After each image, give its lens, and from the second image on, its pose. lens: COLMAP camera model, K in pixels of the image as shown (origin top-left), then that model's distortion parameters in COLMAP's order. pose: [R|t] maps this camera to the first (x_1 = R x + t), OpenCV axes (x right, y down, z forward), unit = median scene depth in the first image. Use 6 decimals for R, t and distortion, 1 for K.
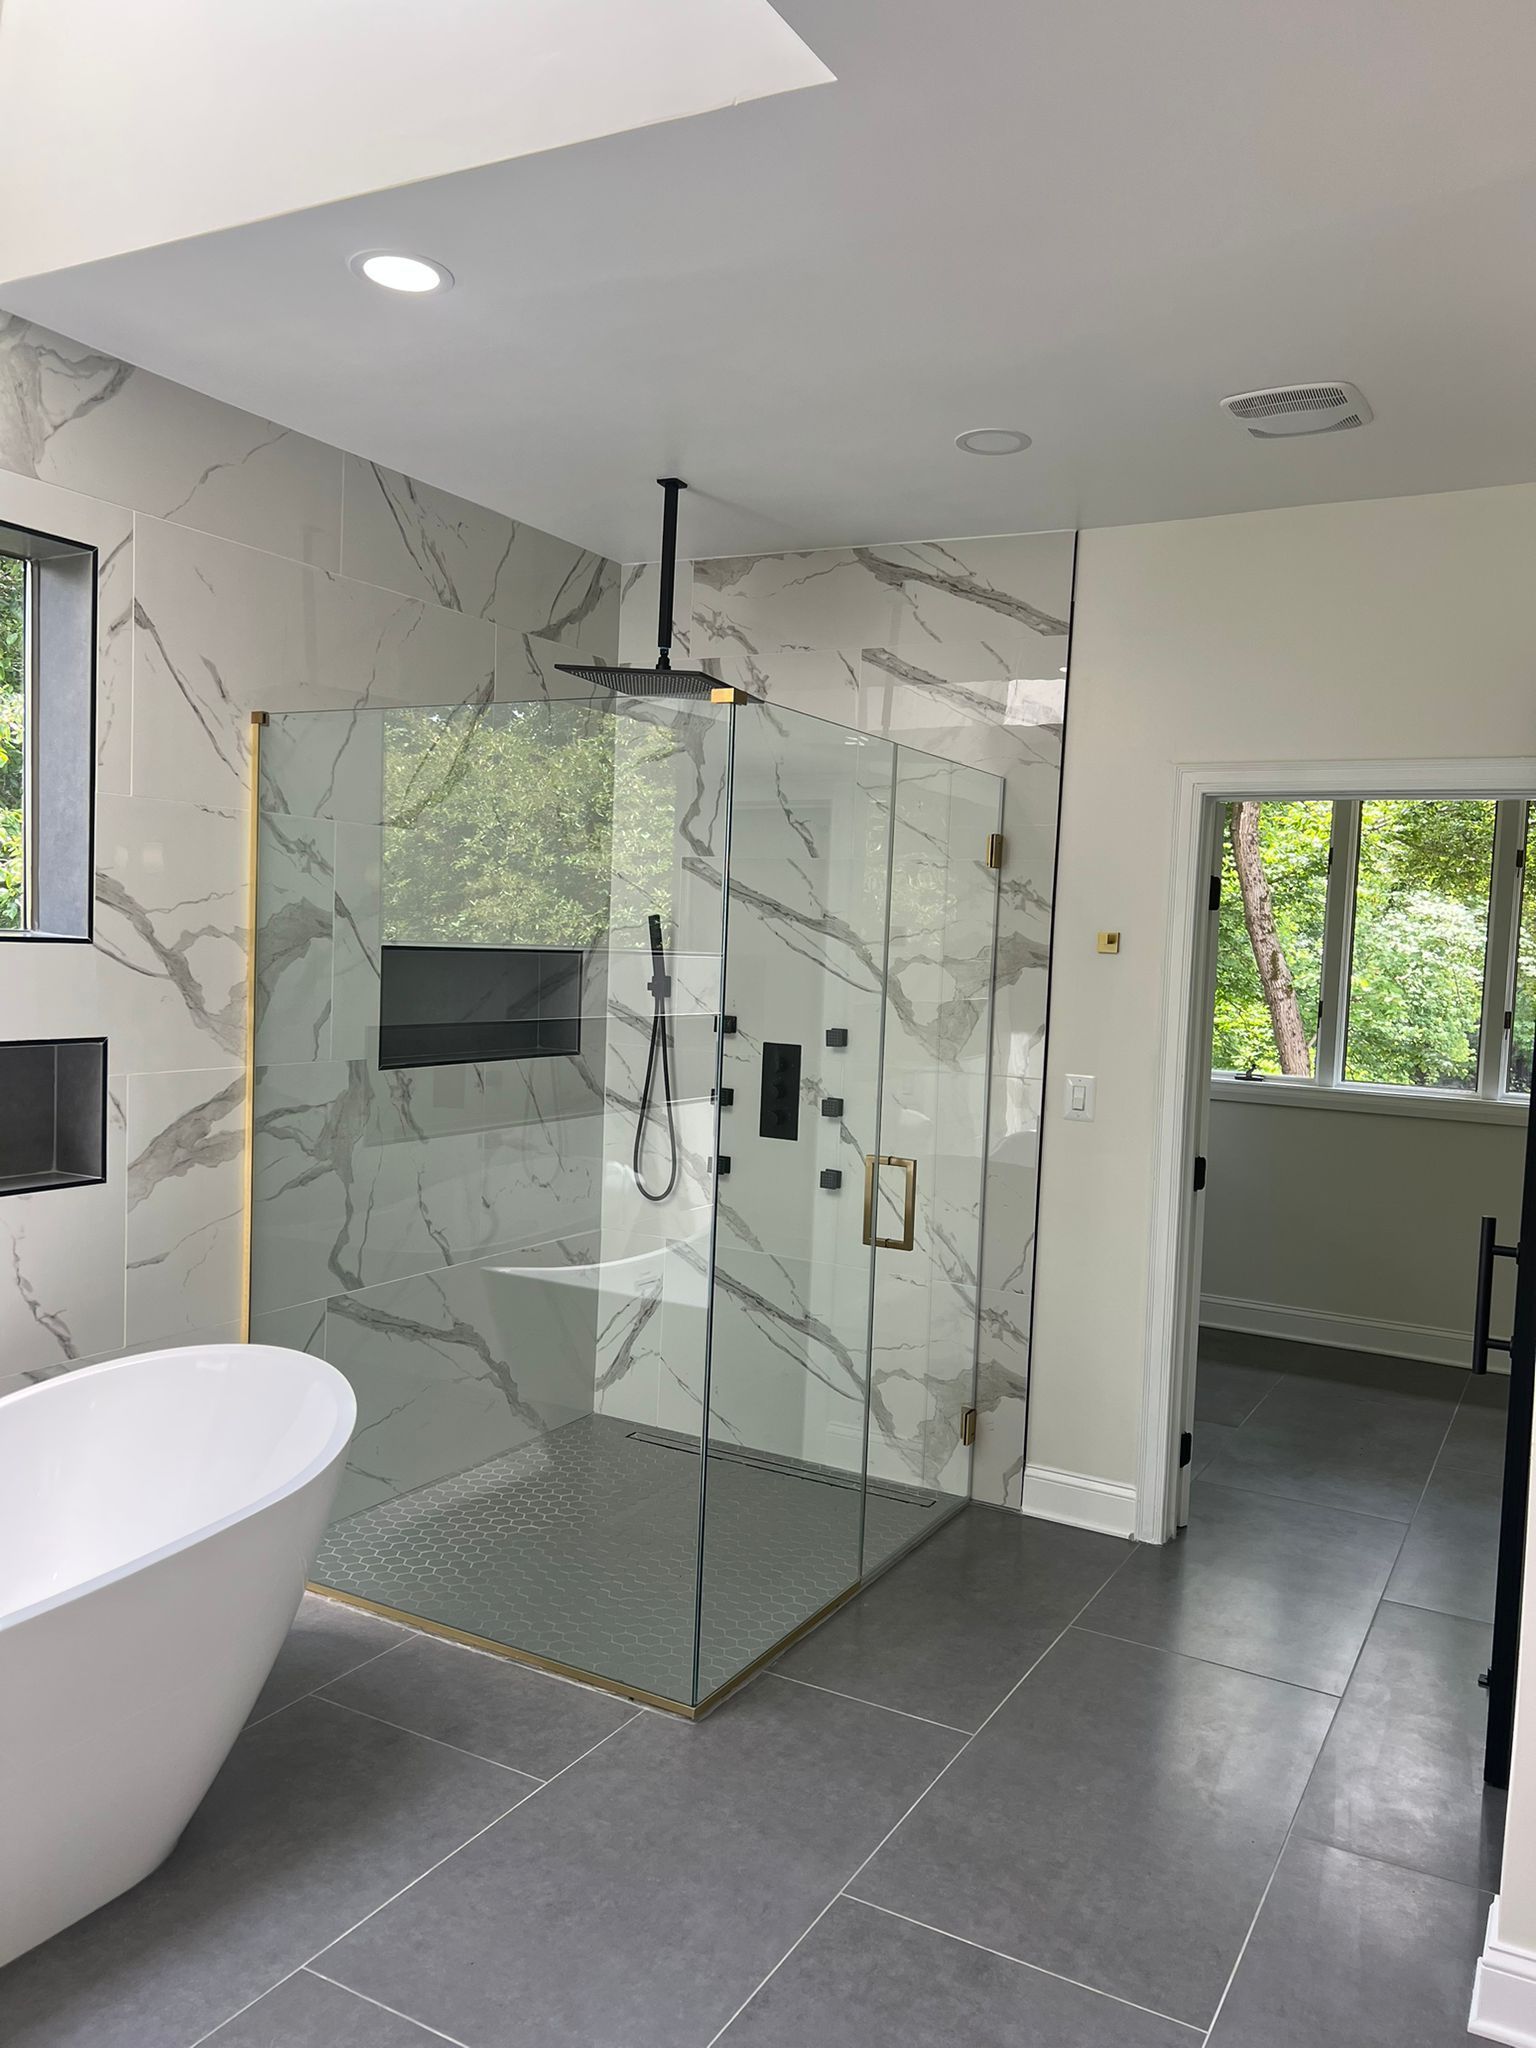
lens RADIAL K [[1547.7, 0, 763.9], [0, 1547.7, 1025.1], [0, 0, 1]] dist [0.021536, -0.023777]
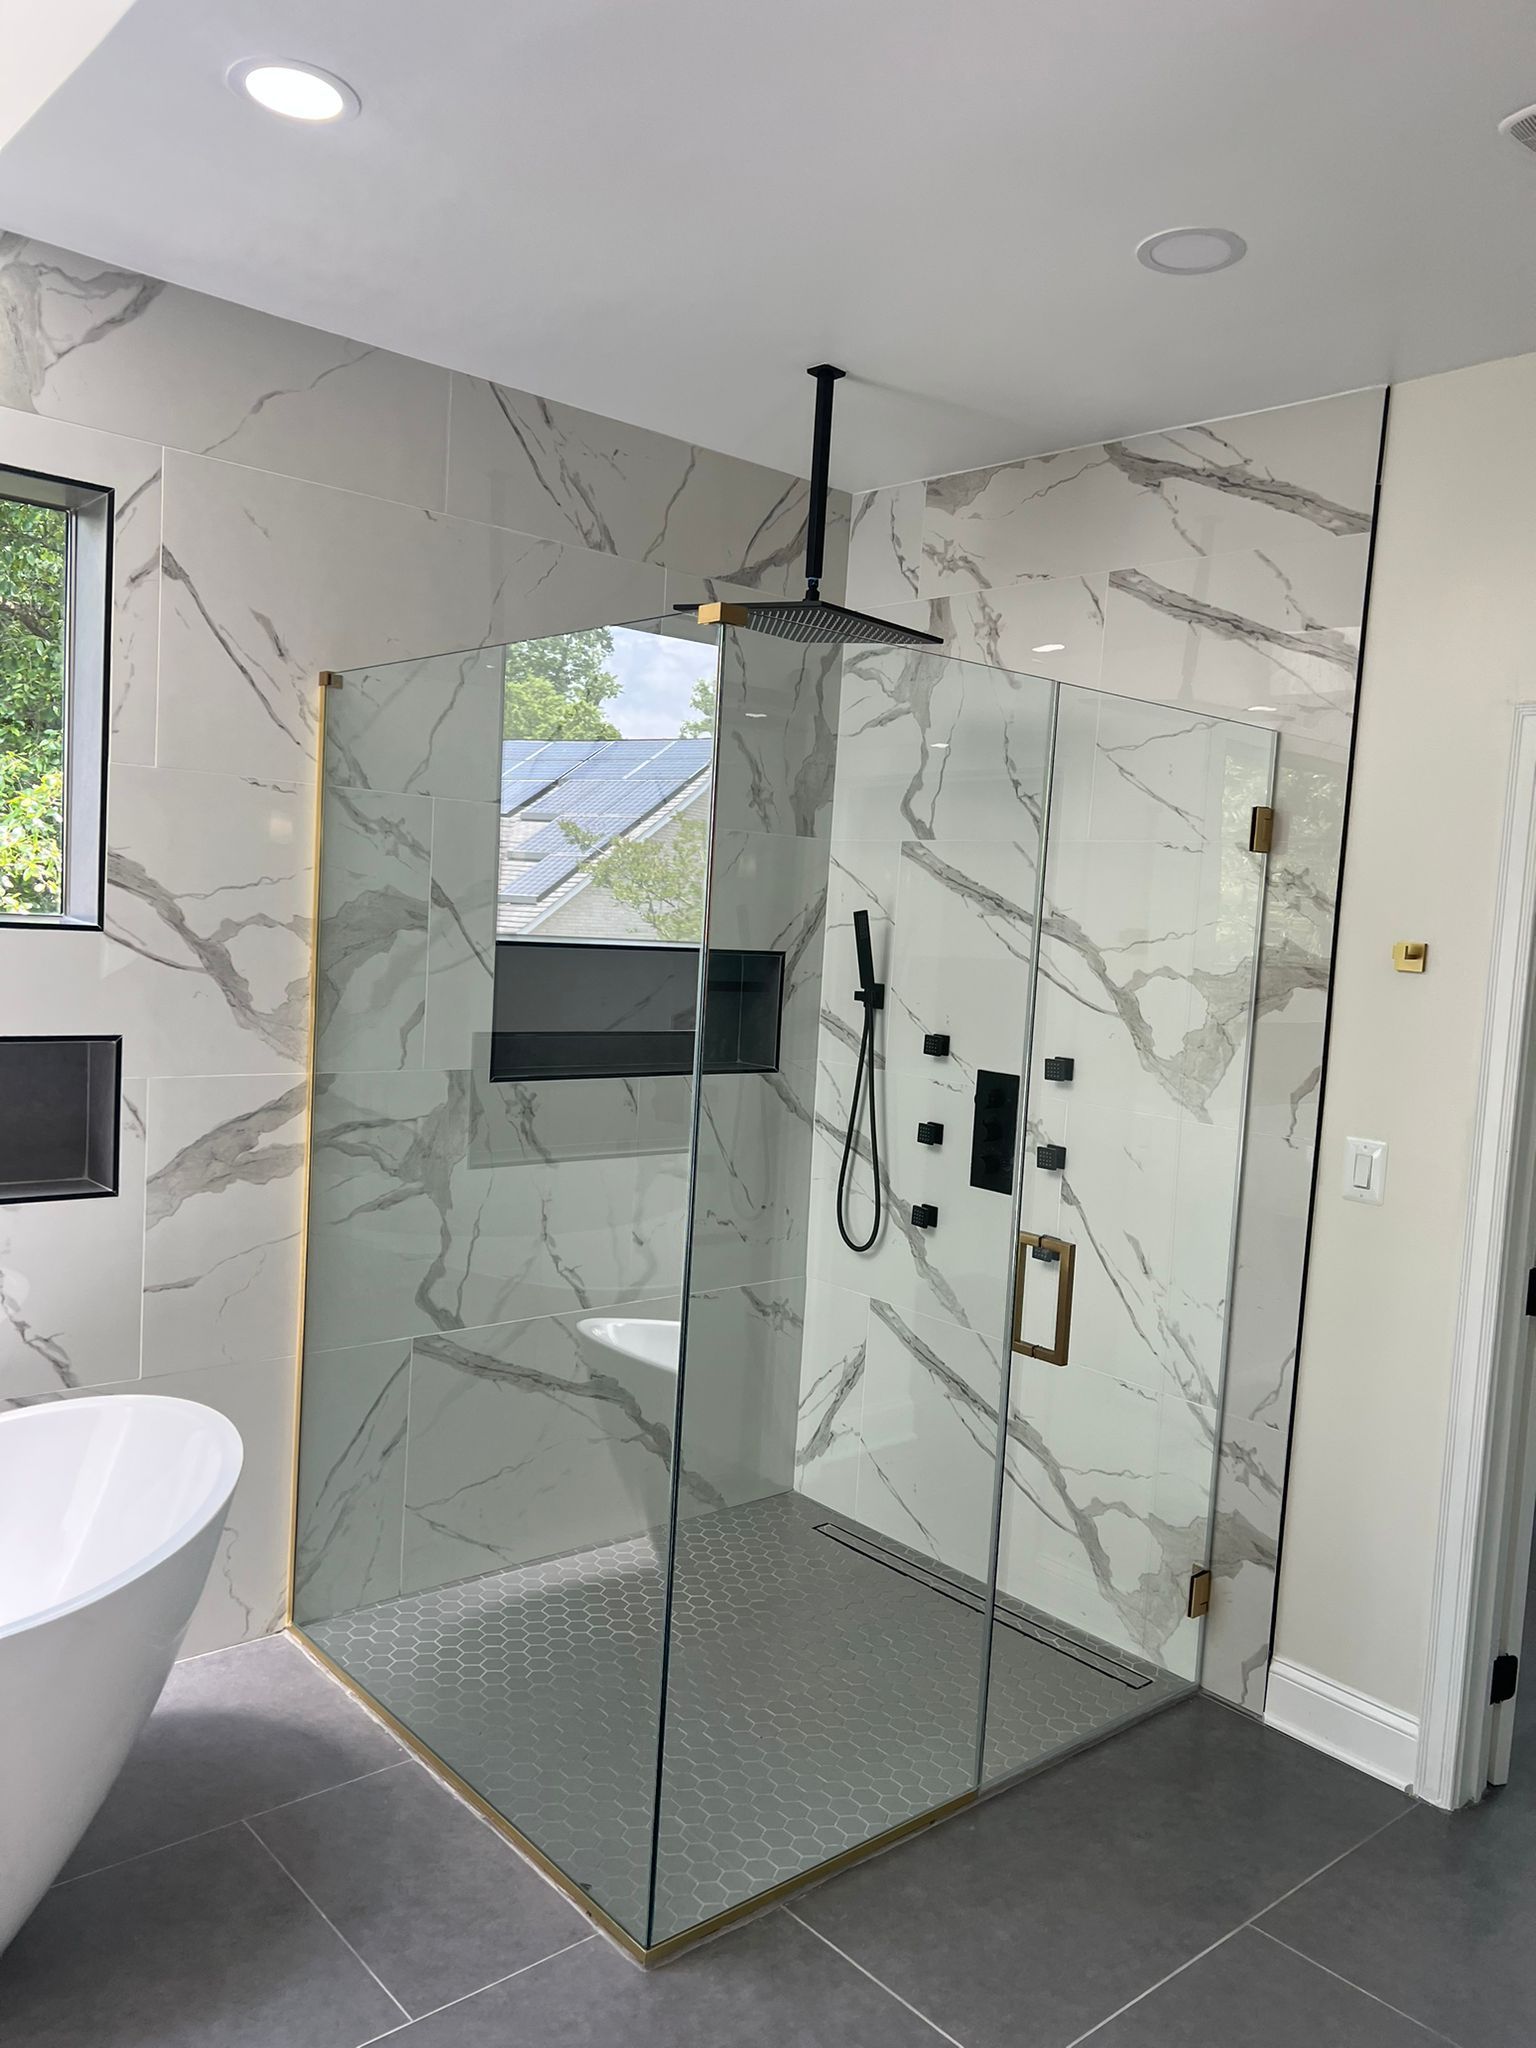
lens RADIAL K [[1547.7, 0, 757.4], [0, 1547.7, 1023.6], [0, 0, 1]] dist [0.021536, -0.023777]
pose [[0.939746, 0.040005, -0.339526, 0.186150], [-0.039503, 0.999184, 0.008393, -0.017156], [0.339585, 0.005525, 0.940559, 0.225536]]
